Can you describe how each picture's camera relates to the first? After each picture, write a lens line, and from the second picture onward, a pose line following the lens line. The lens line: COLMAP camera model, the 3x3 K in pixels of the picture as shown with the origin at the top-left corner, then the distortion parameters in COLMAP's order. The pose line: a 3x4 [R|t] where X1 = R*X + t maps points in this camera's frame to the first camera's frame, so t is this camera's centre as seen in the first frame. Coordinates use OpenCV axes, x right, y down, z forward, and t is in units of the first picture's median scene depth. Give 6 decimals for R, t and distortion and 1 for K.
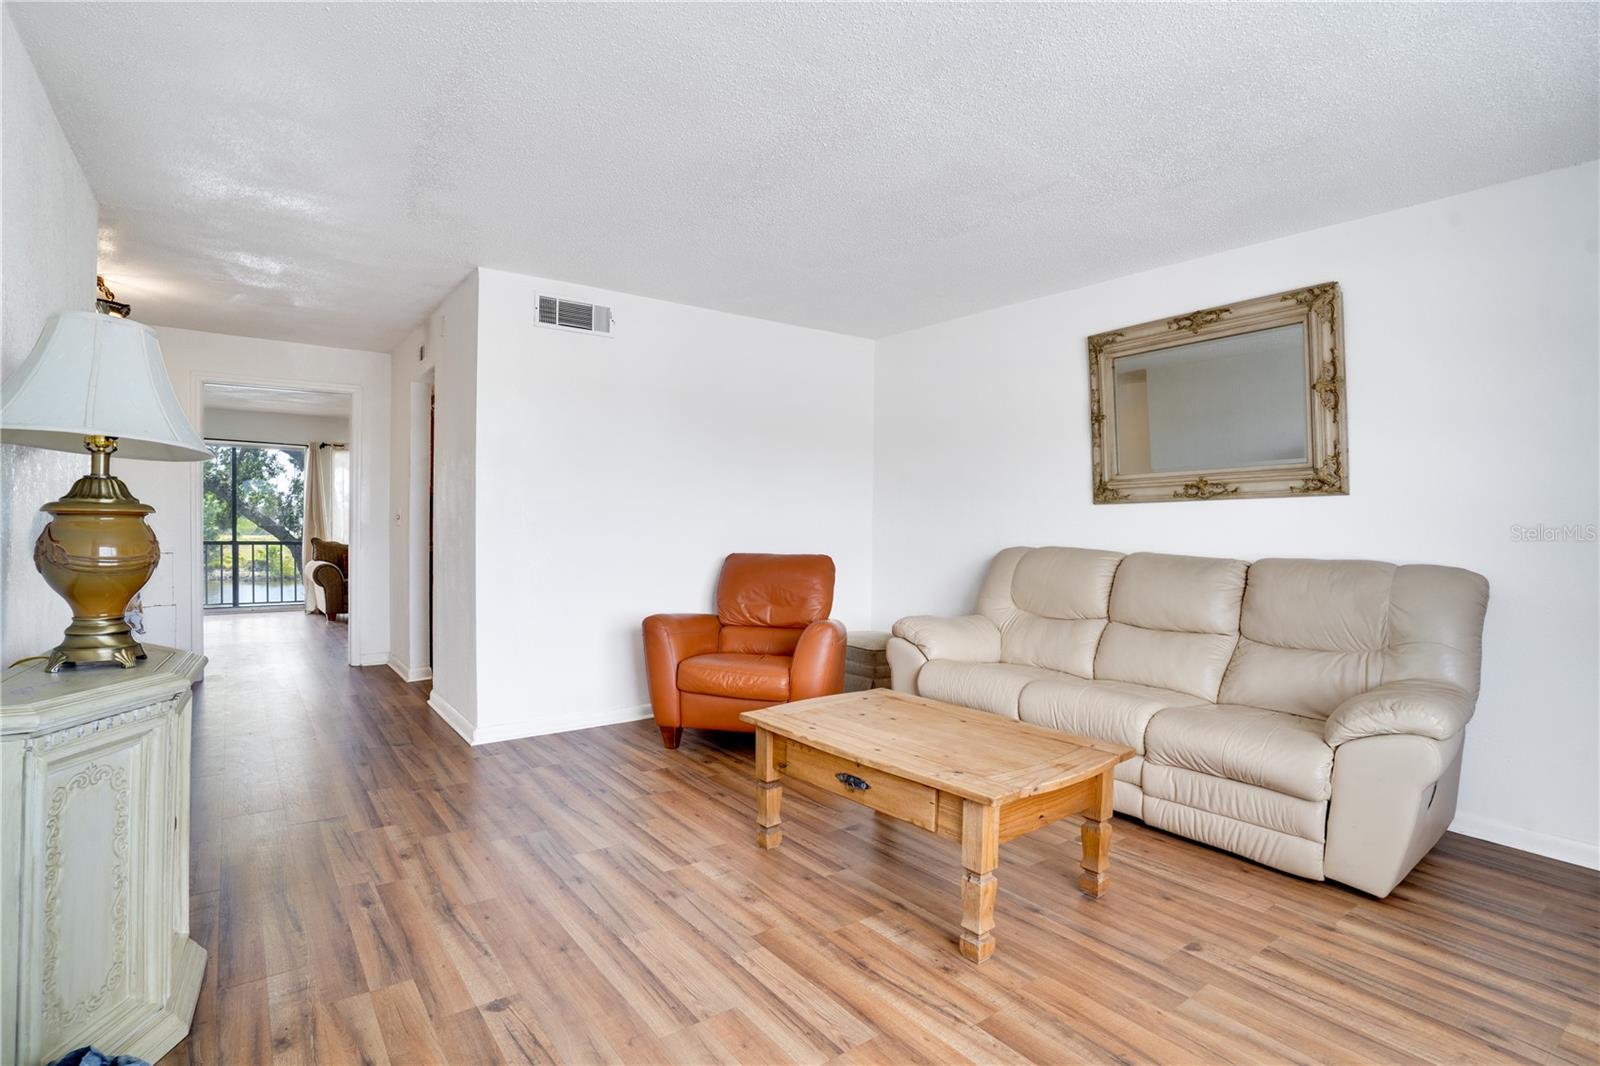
lens RADIAL K [[782.1, 0, 800.0], [0, 782.1, 533.0], [0, 0, 1]] dist [-0.096300, 0.042829]
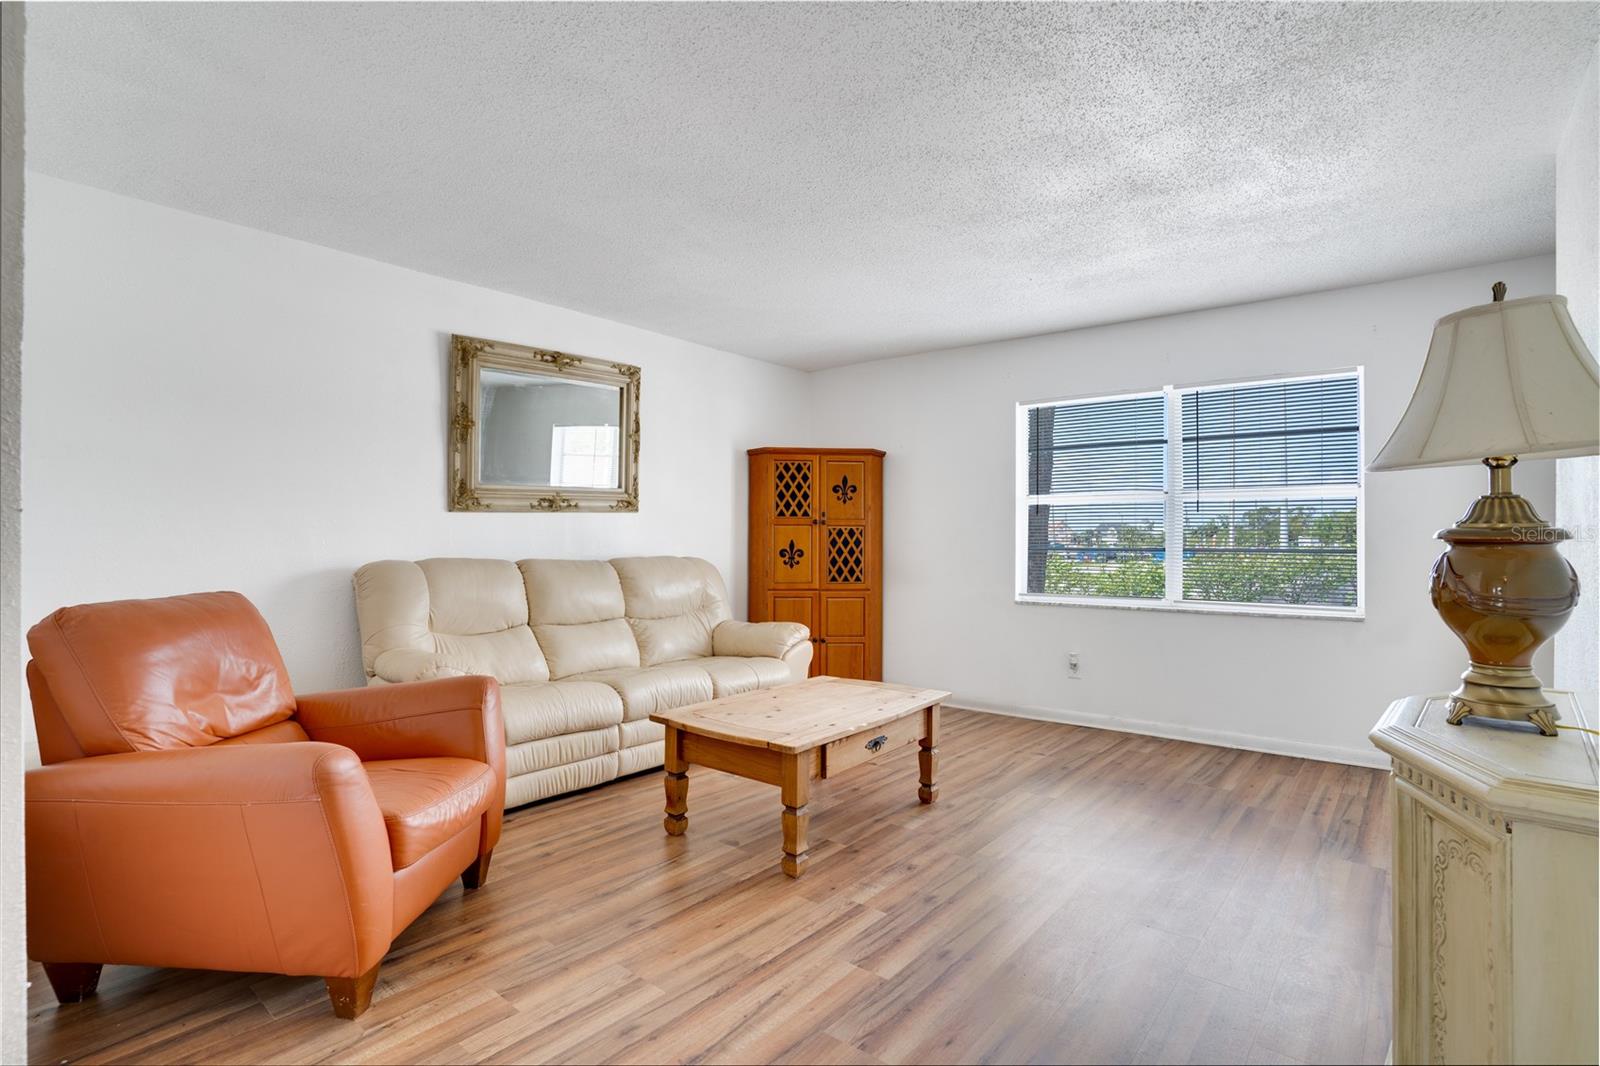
lens RADIAL K [[782.1, 0, 800.0], [0, 782.1, 533.0], [0, 0, 1]] dist [-0.096300, 0.042829]
pose [[-0.232123, -0.011797, 0.972615, -0.802646], [0.001732, 0.999920, 0.012541, -0.027710], [-0.972685, 0.004595, -0.232084, 1.000981]]
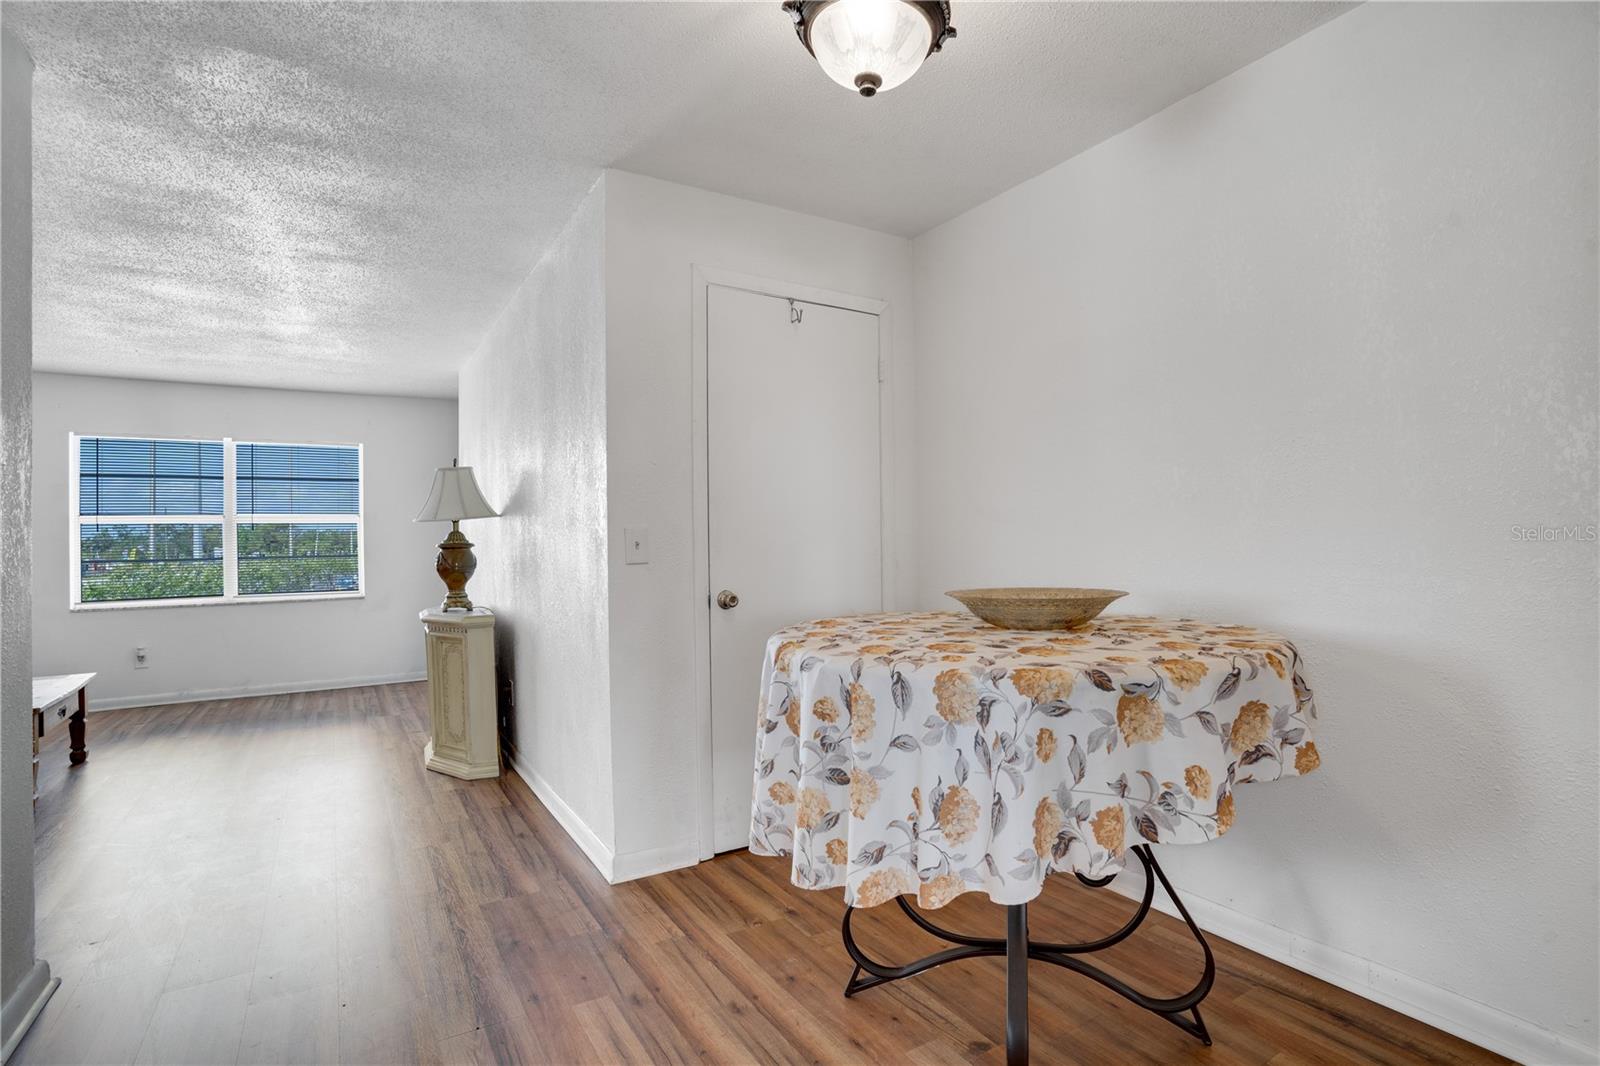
lens RADIAL K [[782.1, 0, 800.0], [0, 782.1, 533.0], [0, 0, 1]] dist [-0.096300, 0.042829]
pose [[-0.996085, 0.002267, 0.088373, -1.121190], [0.002303, 0.999997, 0.000299, -0.038588], [-0.088372, 0.000501, -0.996087, 1.644695]]
